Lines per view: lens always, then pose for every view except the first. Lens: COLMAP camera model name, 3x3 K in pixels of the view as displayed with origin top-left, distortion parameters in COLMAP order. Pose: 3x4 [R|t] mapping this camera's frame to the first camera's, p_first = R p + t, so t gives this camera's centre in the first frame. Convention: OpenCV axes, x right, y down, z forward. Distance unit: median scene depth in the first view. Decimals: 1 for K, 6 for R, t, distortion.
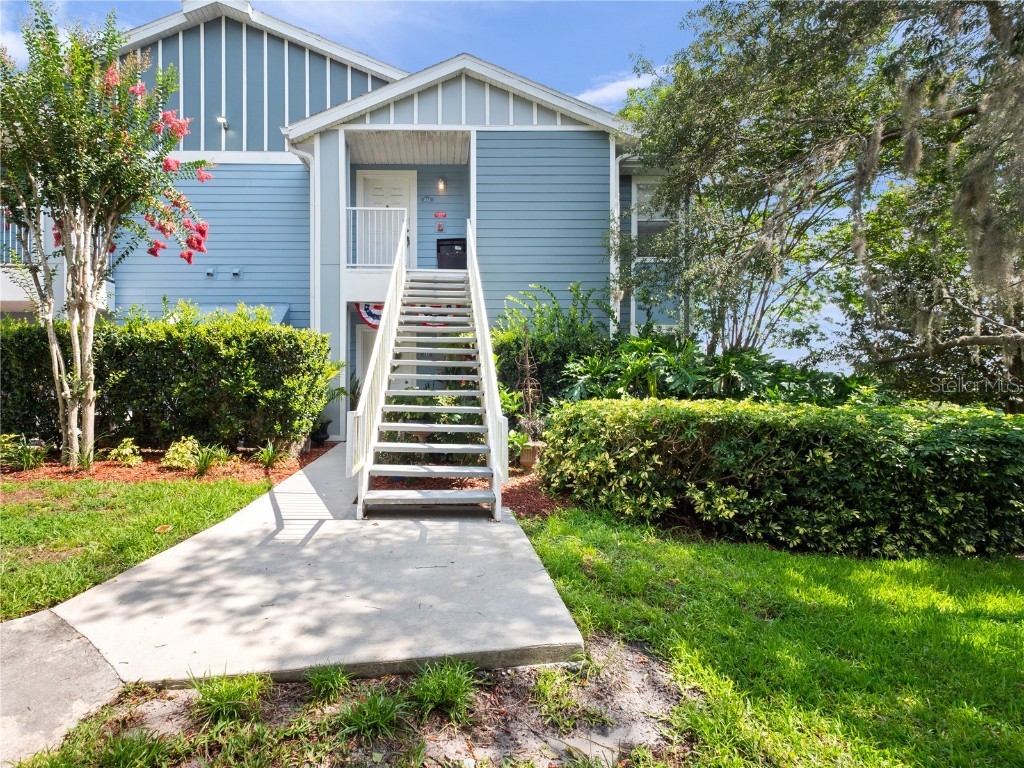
lens RADIAL K [[473.3, 0, 511.4], [0, 473.3, 389.9], [0, 0, 1]] dist [0.000417, -0.003615]
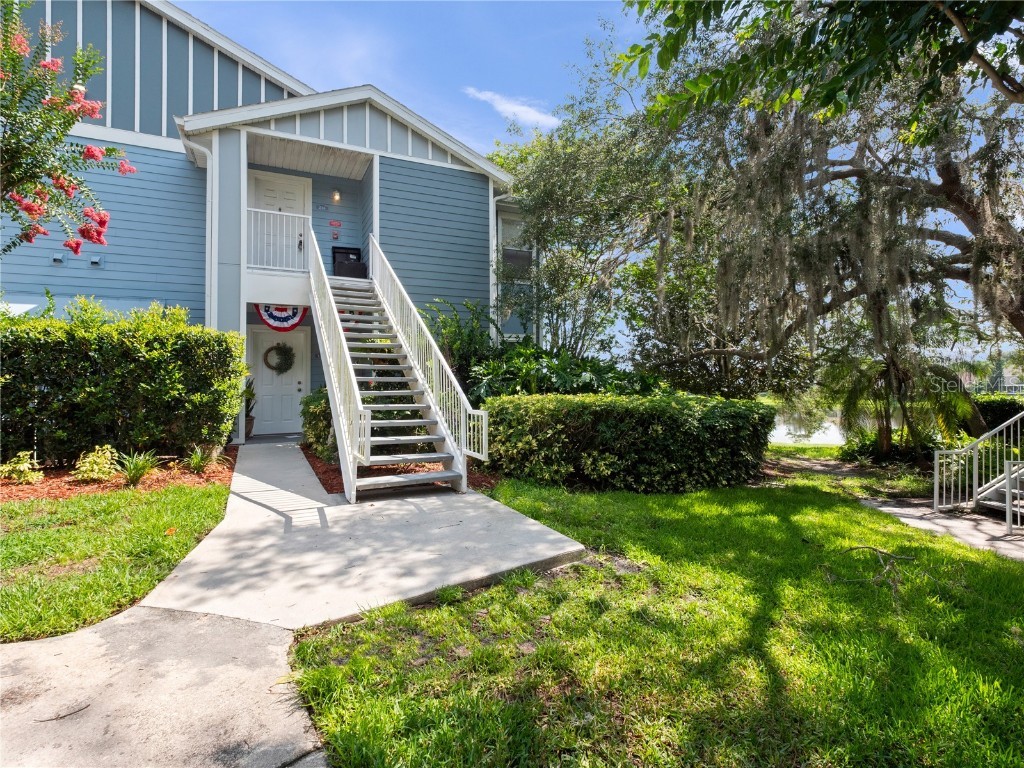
lens RADIAL K [[473.3, 0, 508.4], [0, 473.3, 379.1], [0, 0, 1]] dist [0.000417, -0.003615]
pose [[0.910503, -0.007643, 0.413433, -0.365060], [0.013435, 0.999848, -0.011104, -0.010779], [-0.413285, 0.015664, 0.910467, -0.176638]]
